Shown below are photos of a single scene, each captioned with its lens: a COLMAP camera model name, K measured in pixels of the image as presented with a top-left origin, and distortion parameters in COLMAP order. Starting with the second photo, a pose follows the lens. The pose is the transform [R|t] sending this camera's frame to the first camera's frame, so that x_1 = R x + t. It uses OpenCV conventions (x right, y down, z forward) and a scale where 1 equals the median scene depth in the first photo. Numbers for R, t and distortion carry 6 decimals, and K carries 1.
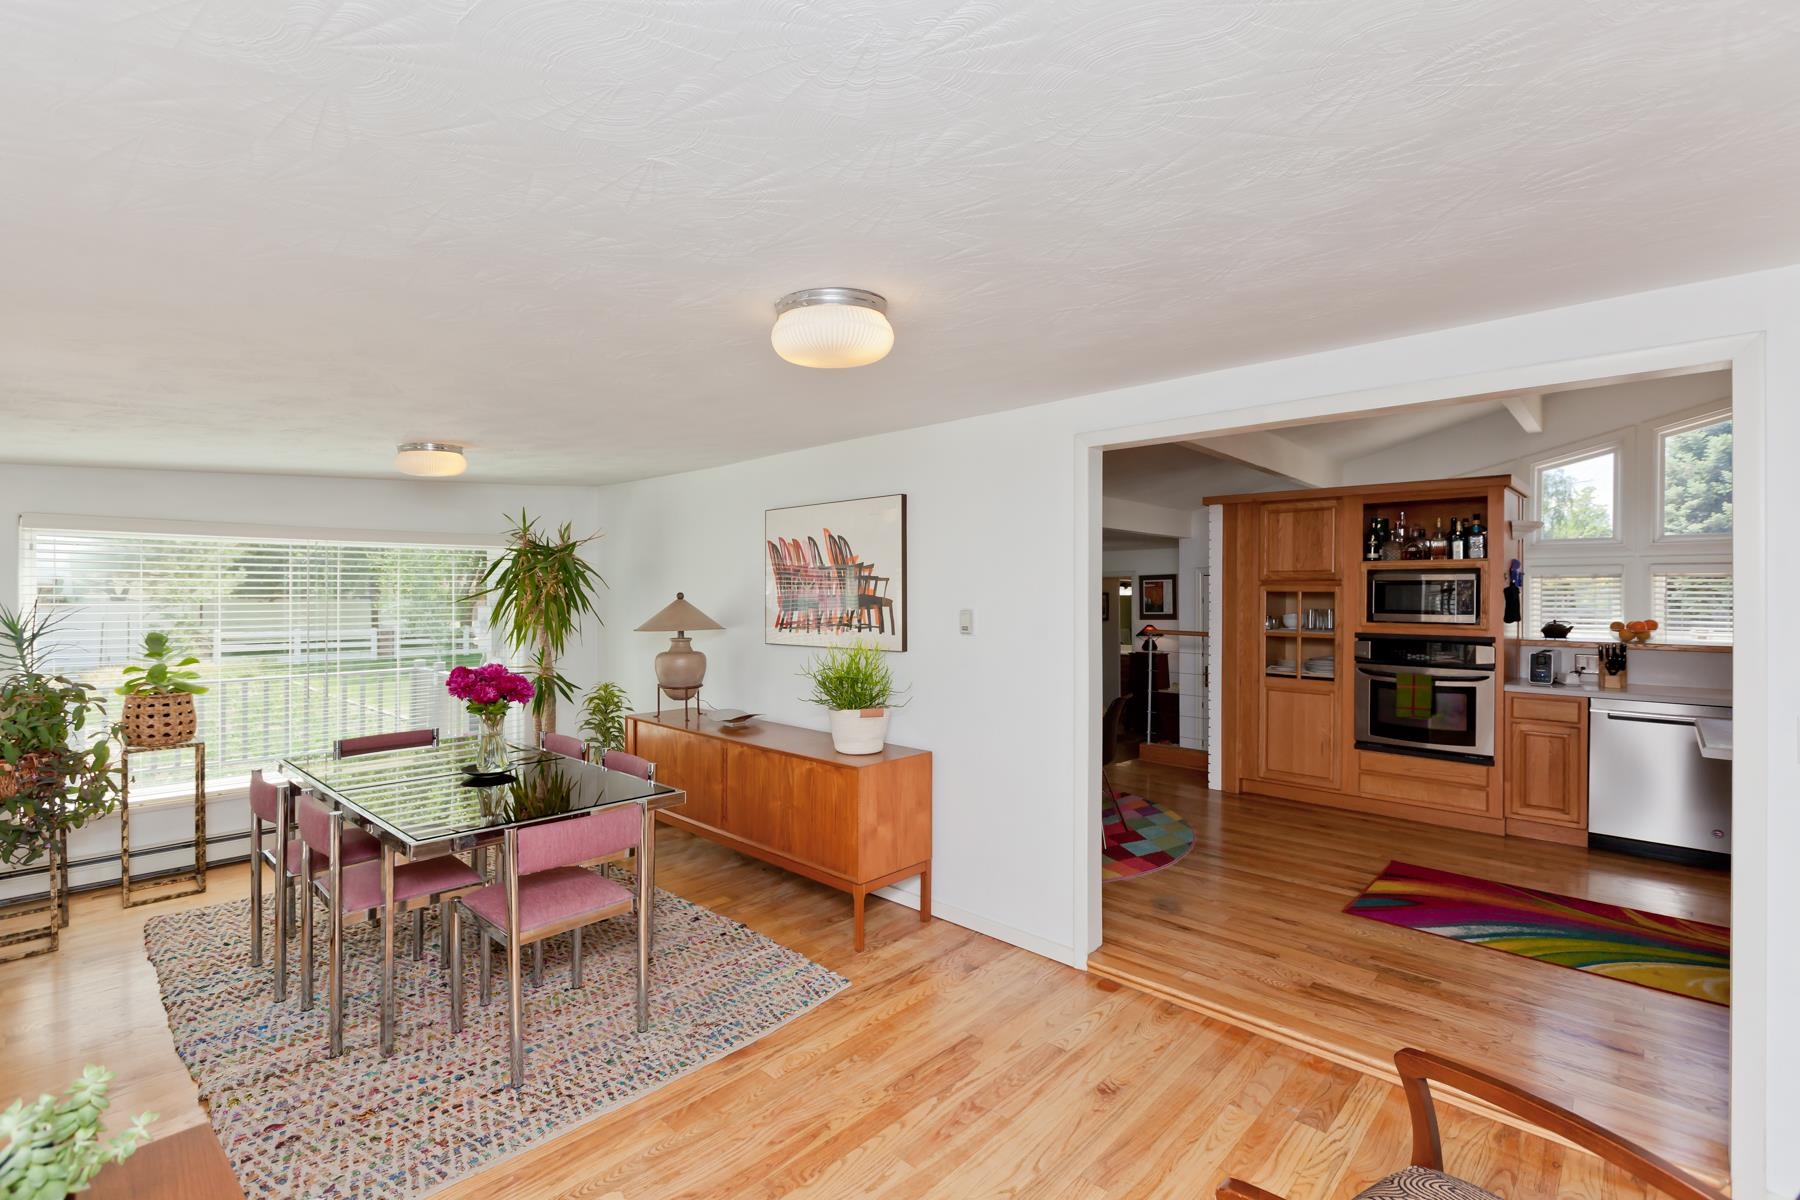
lens RADIAL K [[805.2, 0, 888.5], [0, 805.2, 595.6], [0, 0, 1]] dist [-0.000701, 0.001601]
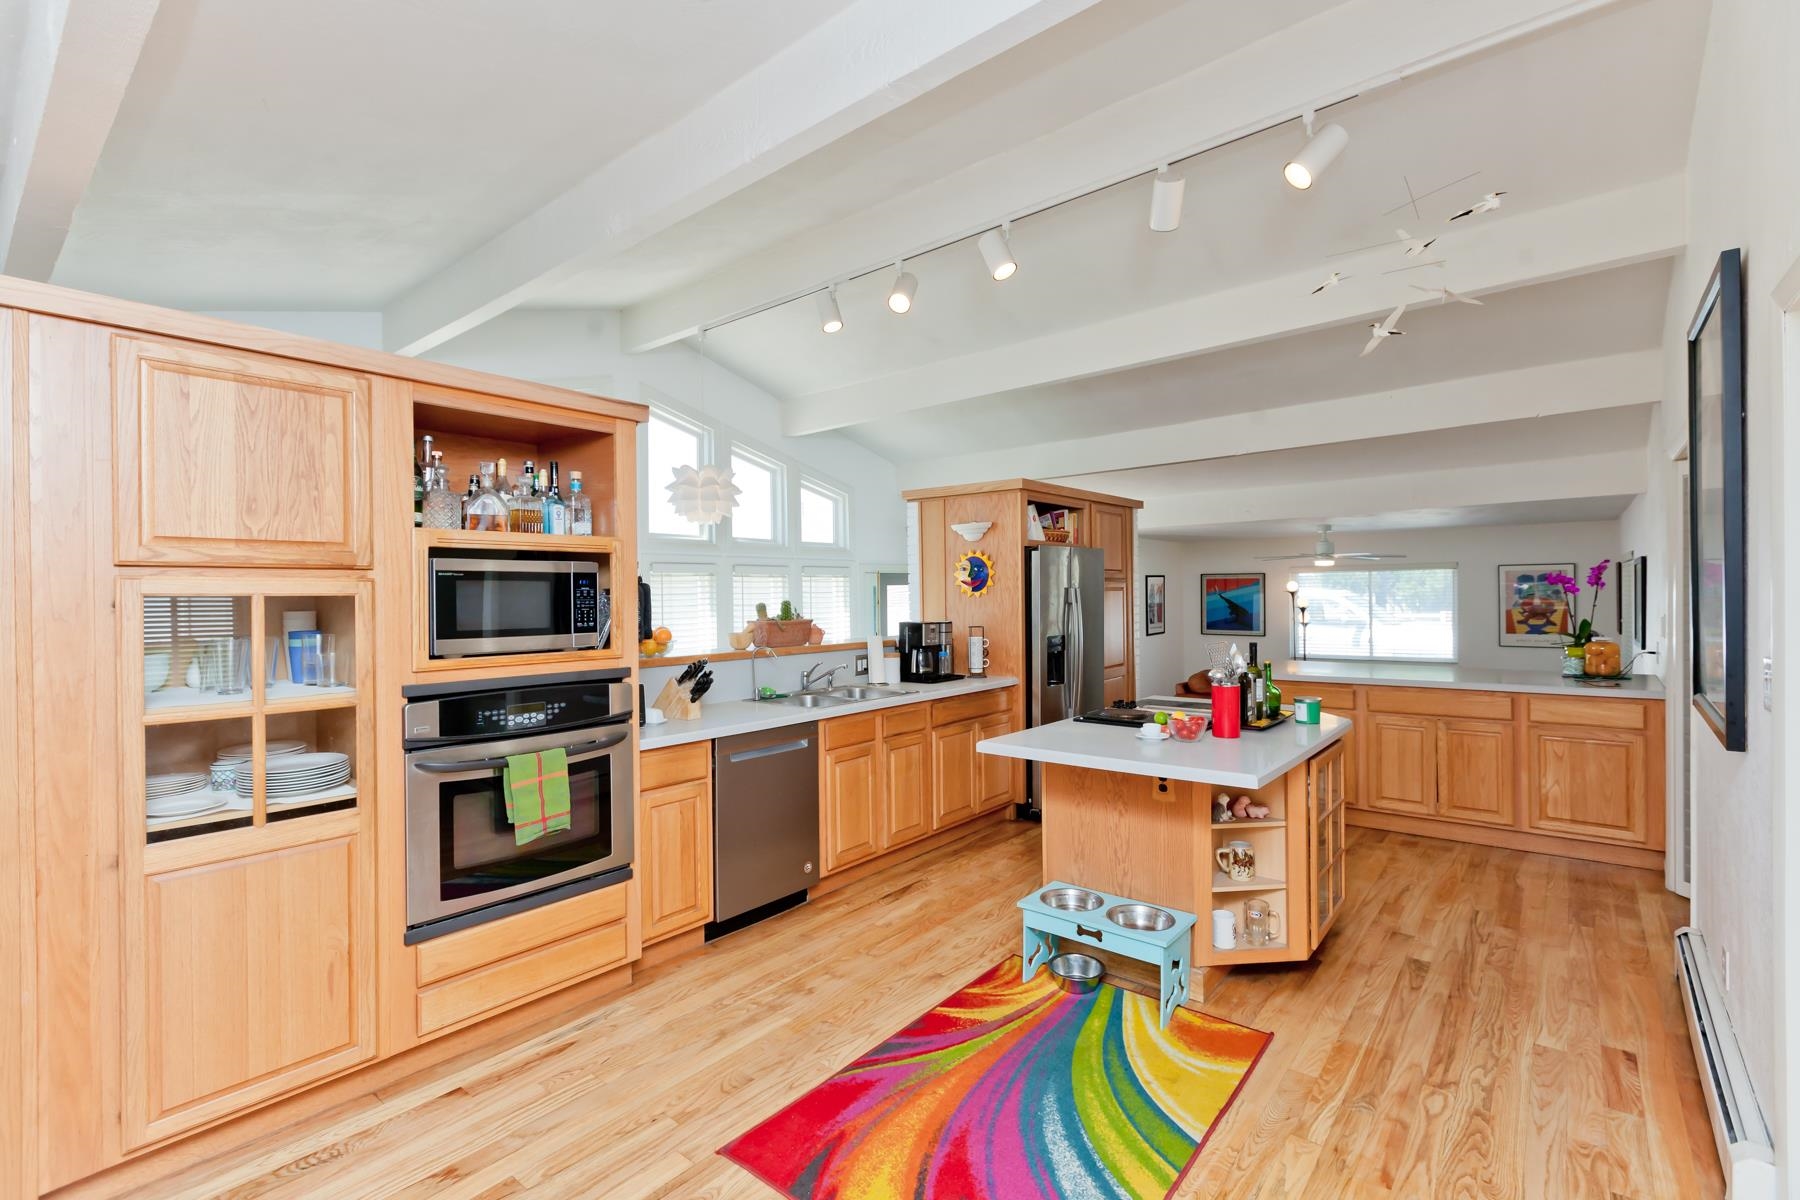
lens RADIAL K [[805.2, 0, 894.6], [0, 805.2, 598.7], [0, 0, 1]] dist [-0.000701, 0.001601]
pose [[-0.065005, -0.003178, 0.997880, 0.117863], [0.017276, 0.999841, 0.004309, 0.000416], [-0.997735, 0.017520, -0.064940, 0.764506]]
